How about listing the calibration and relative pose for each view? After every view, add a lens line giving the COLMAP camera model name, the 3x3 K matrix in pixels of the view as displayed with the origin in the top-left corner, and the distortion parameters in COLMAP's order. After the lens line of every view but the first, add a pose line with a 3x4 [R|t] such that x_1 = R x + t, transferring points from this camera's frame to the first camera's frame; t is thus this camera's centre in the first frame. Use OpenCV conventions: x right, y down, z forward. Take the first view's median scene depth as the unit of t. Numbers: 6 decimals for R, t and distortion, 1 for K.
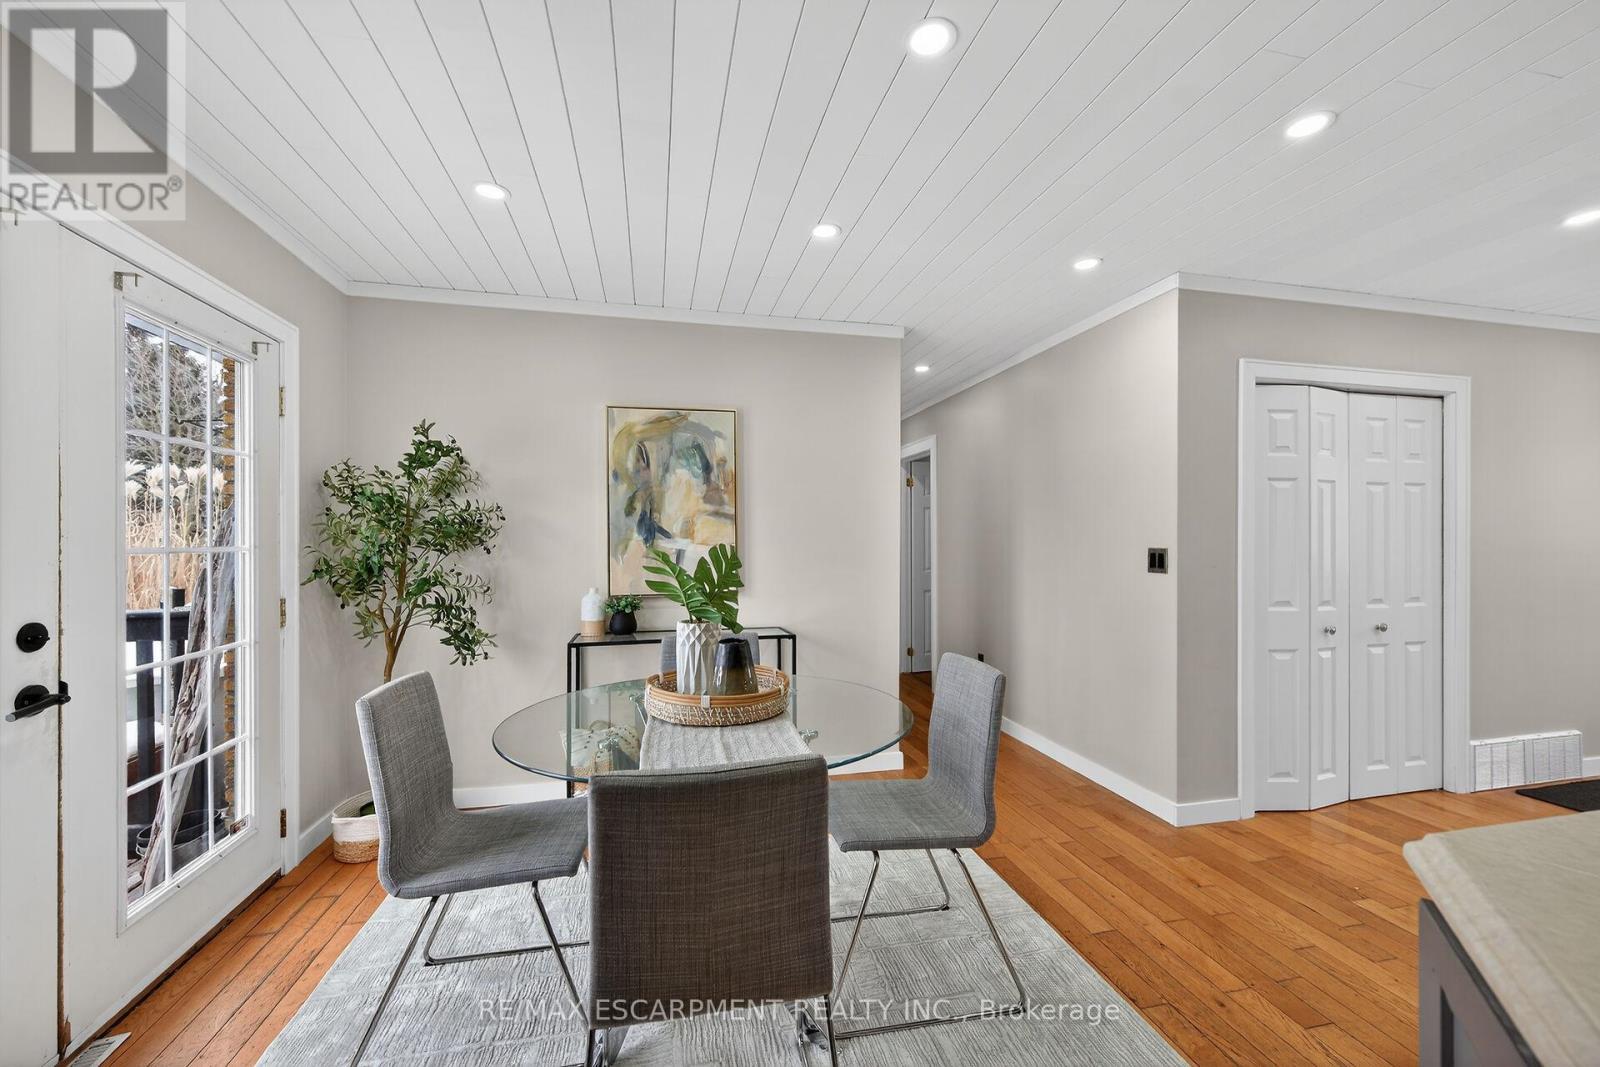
lens RADIAL K [[634.2, 0, 800.2], [0, 634.2, 537.3], [0, 0, 1]] dist [0.000080, -0.000085]
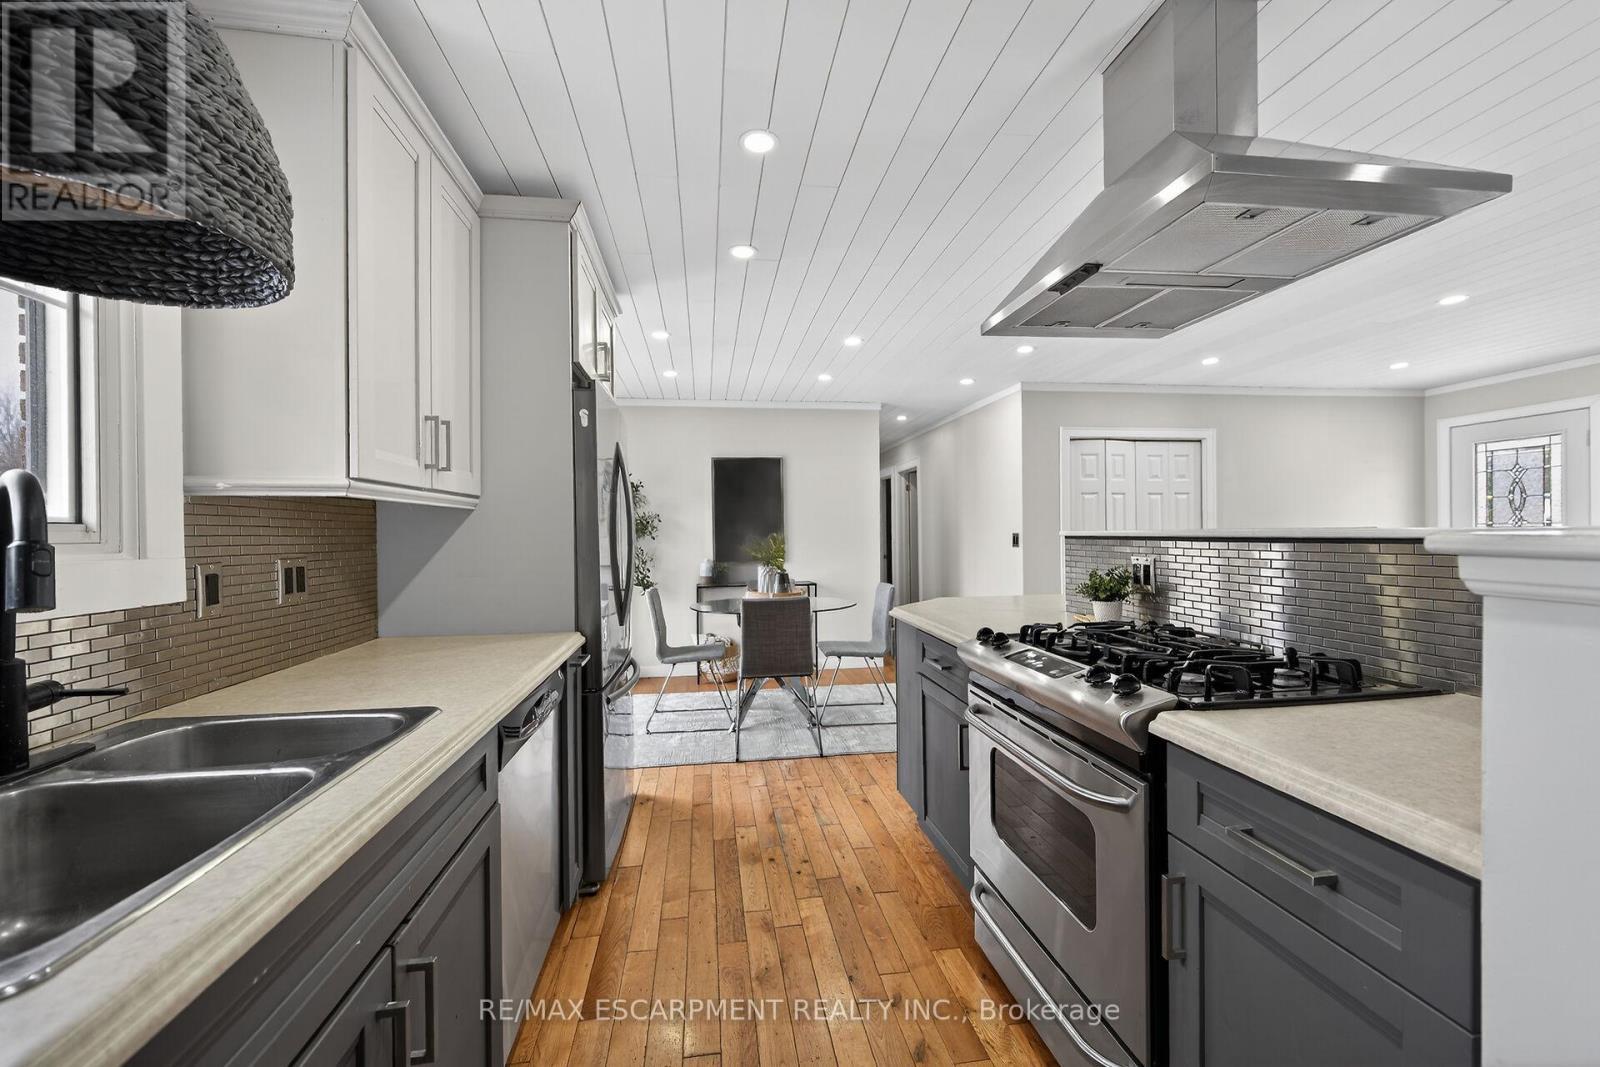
lens RADIAL K [[634.2, 0, 800.2], [0, 634.2, 537.3], [0, 0, 1]] dist [0.000080, -0.000085]
pose [[0.996937, -0.010702, -0.077475, 0.096771], [0.012041, 0.999786, 0.016832, -0.008152], [0.077278, -0.017713, 0.996852, -0.872155]]
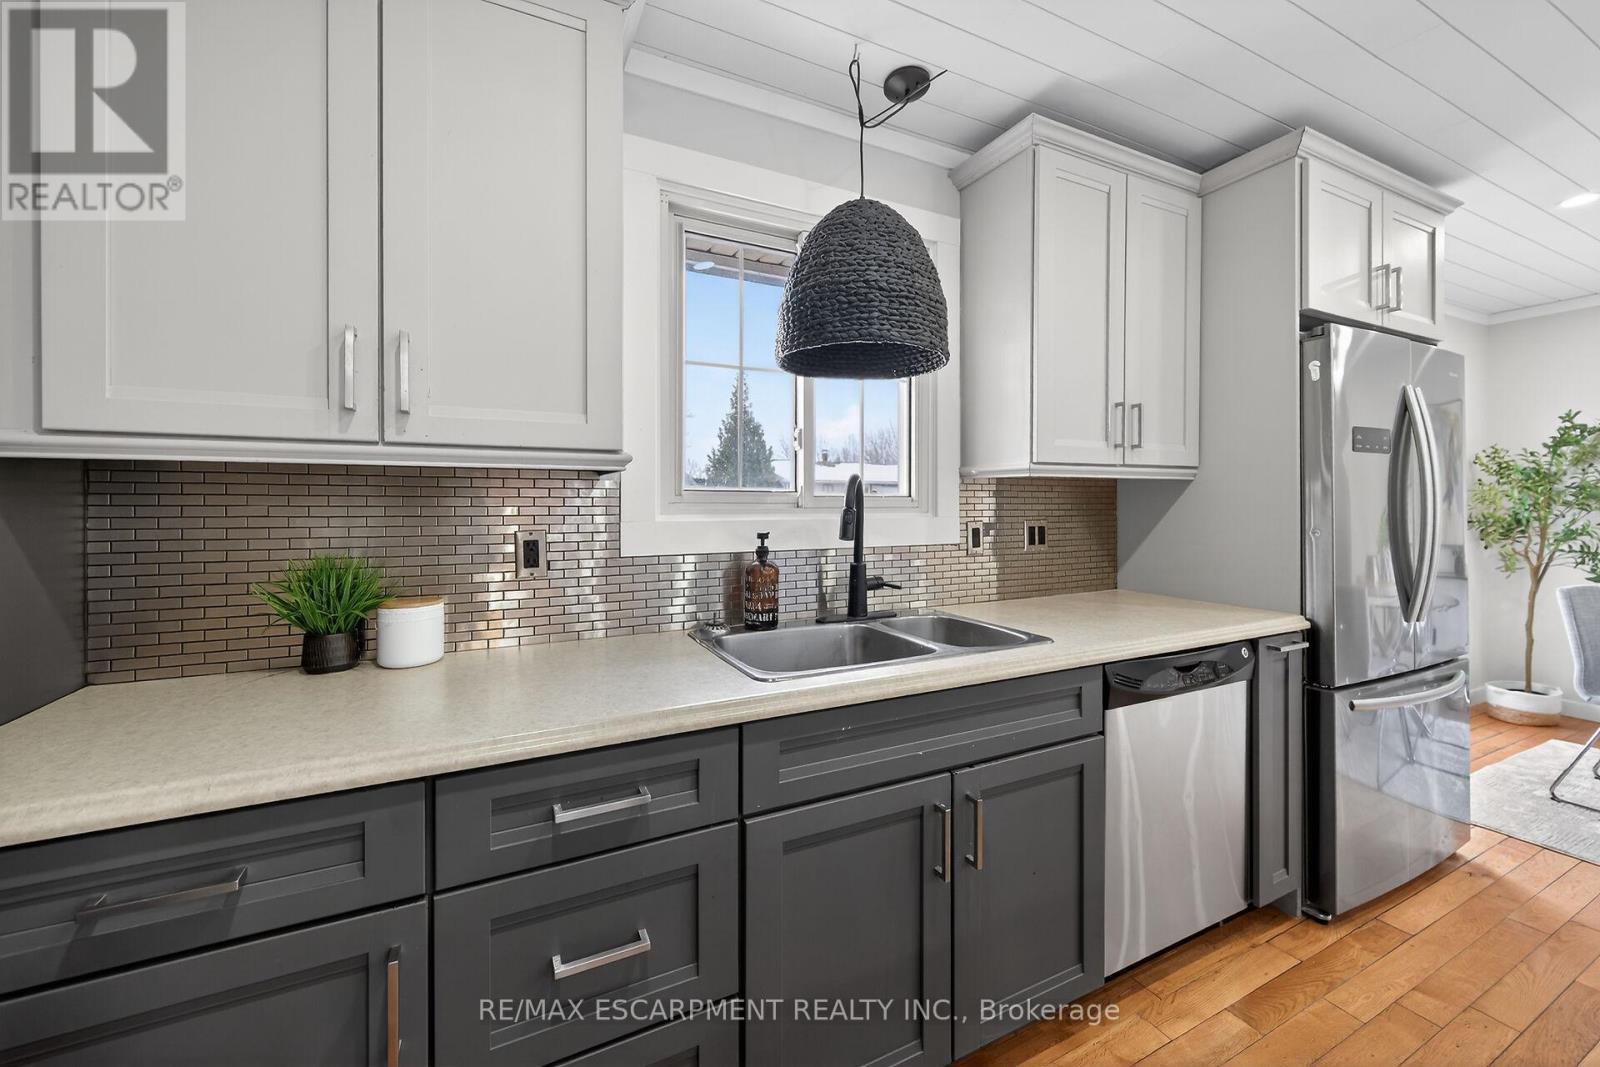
lens RADIAL K [[630.1, 0, 810.3], [0, 630.1, 505.5], [0, 0, 1]] dist [-0.000999, -0.000759]
pose [[0.230087, 0.002535, -0.973167, 0.300288], [0.011590, 0.999919, 0.005345, -0.010523], [0.973101, -0.012509, 0.230039, -0.796929]]
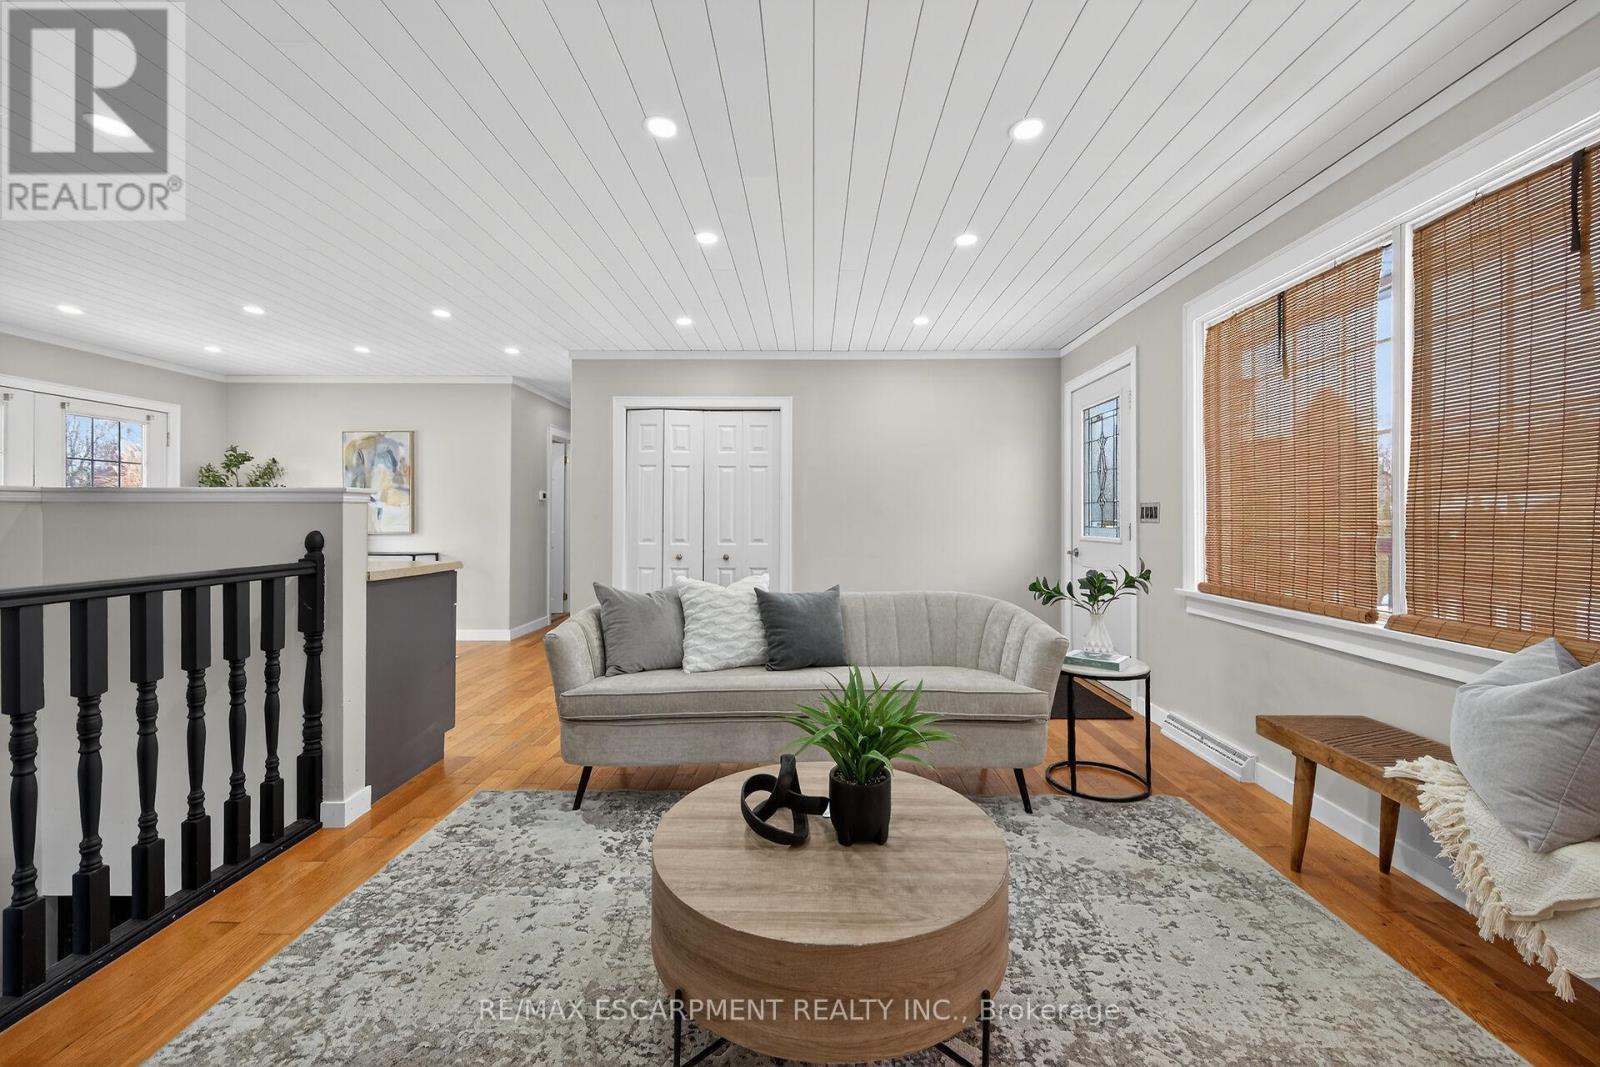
lens RADIAL K [[633.4, 0, 804.9], [0, 633.4, 517.9], [0, 0, 1]] dist [0.001608, 0.000088]
pose [[0.970269, 0.005701, -0.241964, 1.655505], [-0.003111, 0.999934, 0.011085, 0.027374], [0.242011, -0.010003, 0.970222, -0.550674]]
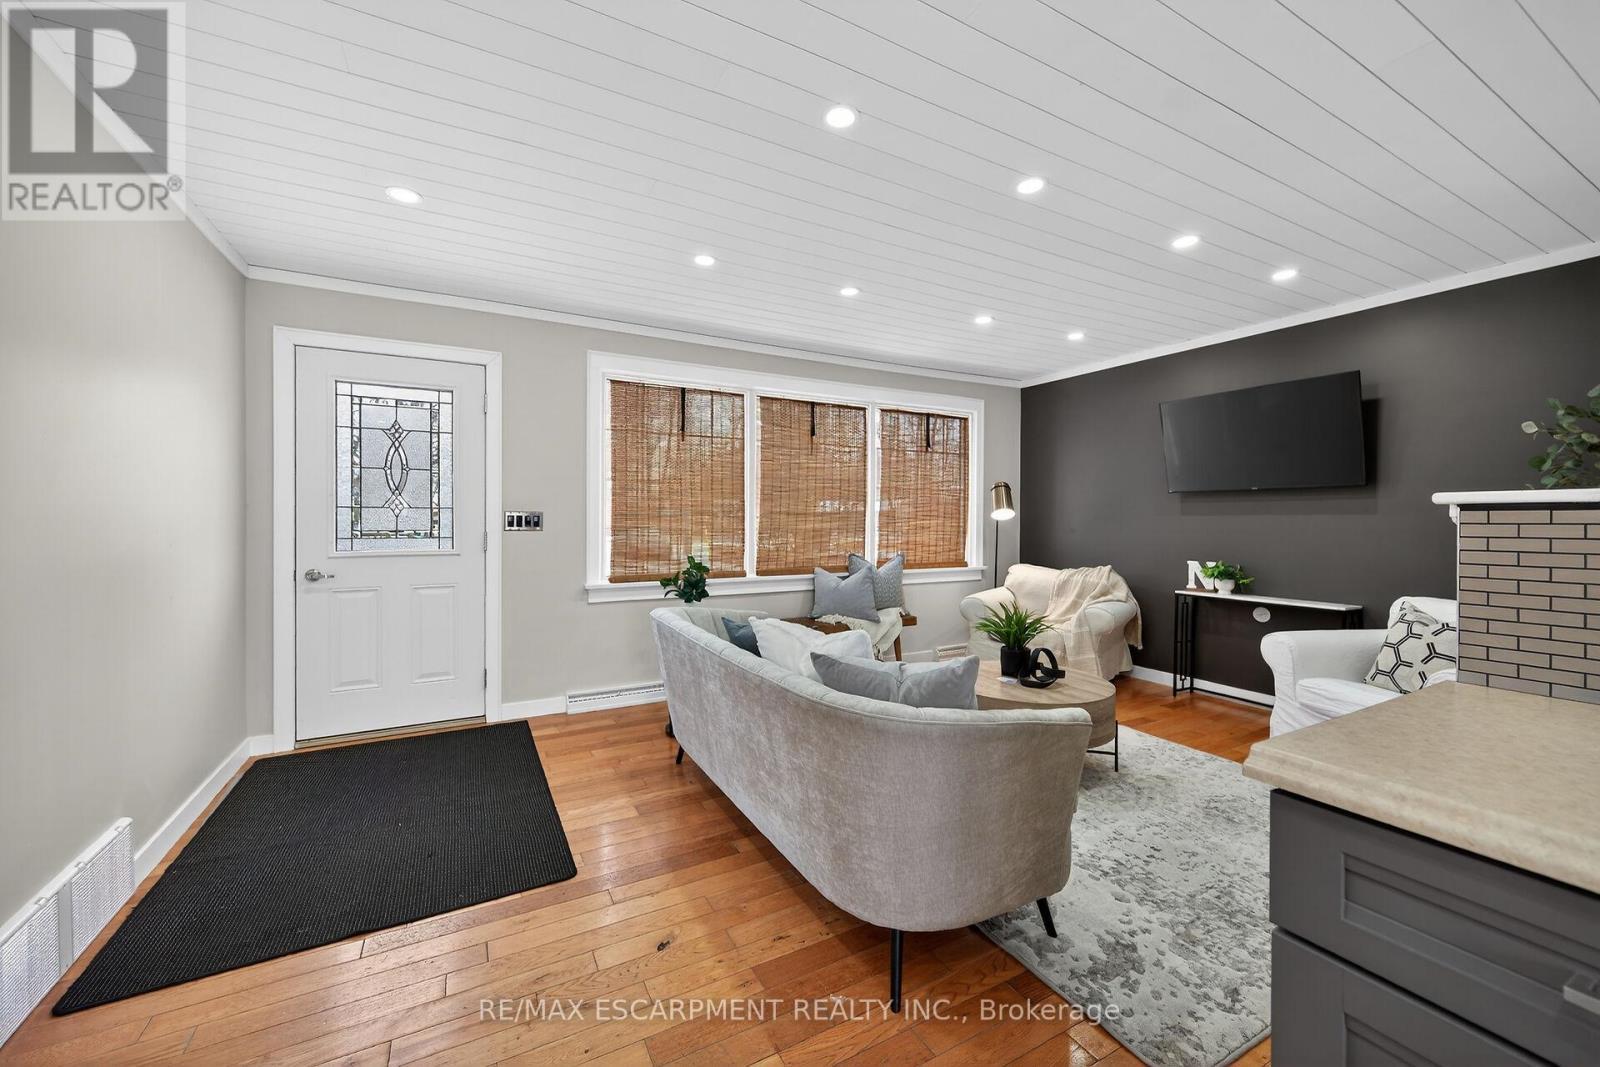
lens RADIAL K [[621.8, 0, 801.0], [0, 621.8, 525.4], [0, 0, 1]] dist [0.000591, 0.000166]
pose [[-0.264325, -0.011485, 0.964365, 0.599781], [-0.014772, 0.999860, 0.007859, 0.018745], [-0.964321, -0.012169, -0.264457, 0.638292]]
